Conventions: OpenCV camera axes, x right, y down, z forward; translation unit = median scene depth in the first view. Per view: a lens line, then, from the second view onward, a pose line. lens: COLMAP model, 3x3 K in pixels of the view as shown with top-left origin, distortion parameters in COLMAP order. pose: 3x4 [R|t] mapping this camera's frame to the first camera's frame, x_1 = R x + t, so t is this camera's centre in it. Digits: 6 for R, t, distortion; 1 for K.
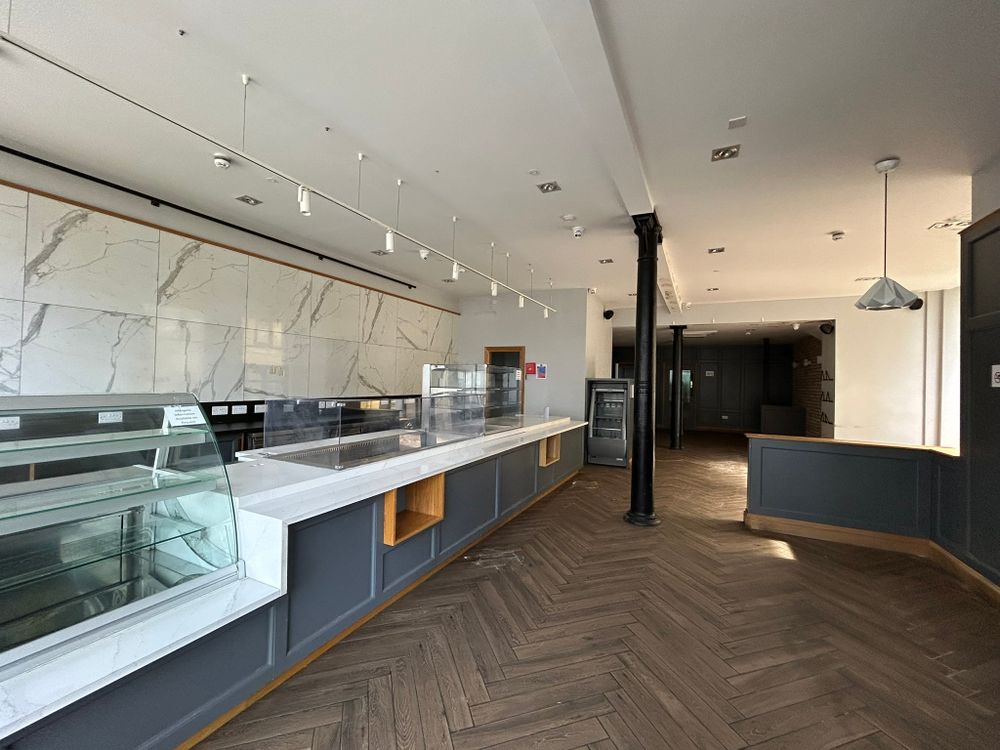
lens RADIAL K [[405.6, 0, 501.9], [0, 405.6, 374.4], [0, 0, 1]] dist [-0.002223, 0.000063]
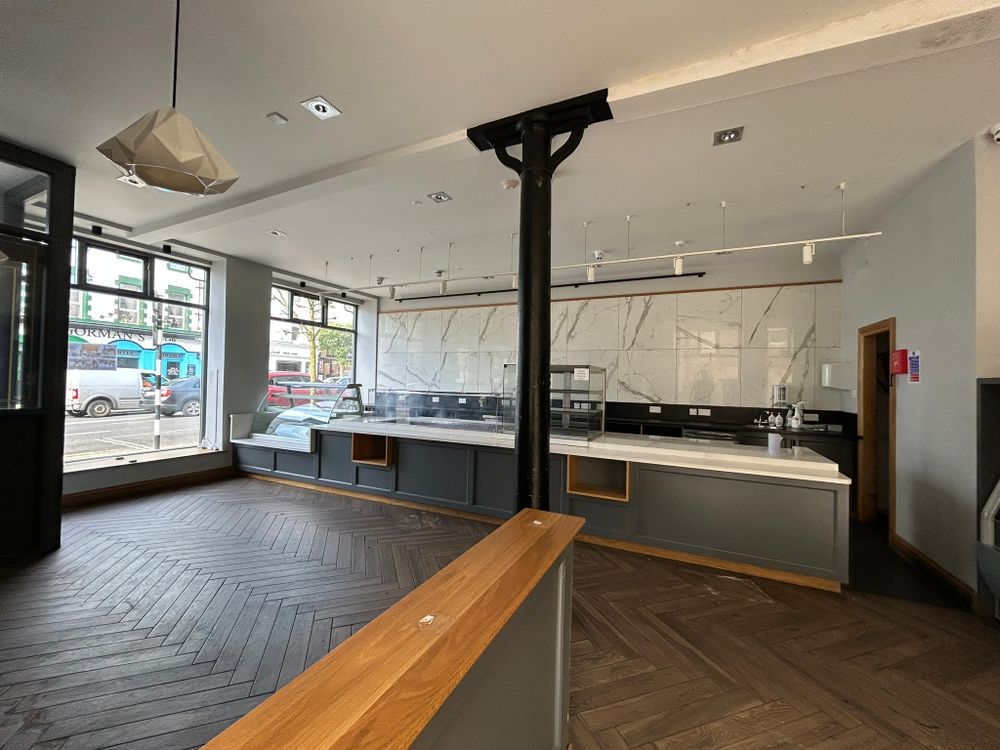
lens RADIAL K [[405.6, 0, 501.9], [0, 405.6, 374.4], [0, 0, 1]] dist [-0.002223, 0.000063]
pose [[0.028090, -0.031140, -0.999120, 0.665473], [0.000632, 0.999515, -0.031134, 0.017337], [0.999605, 0.000243, 0.028096, 0.634243]]
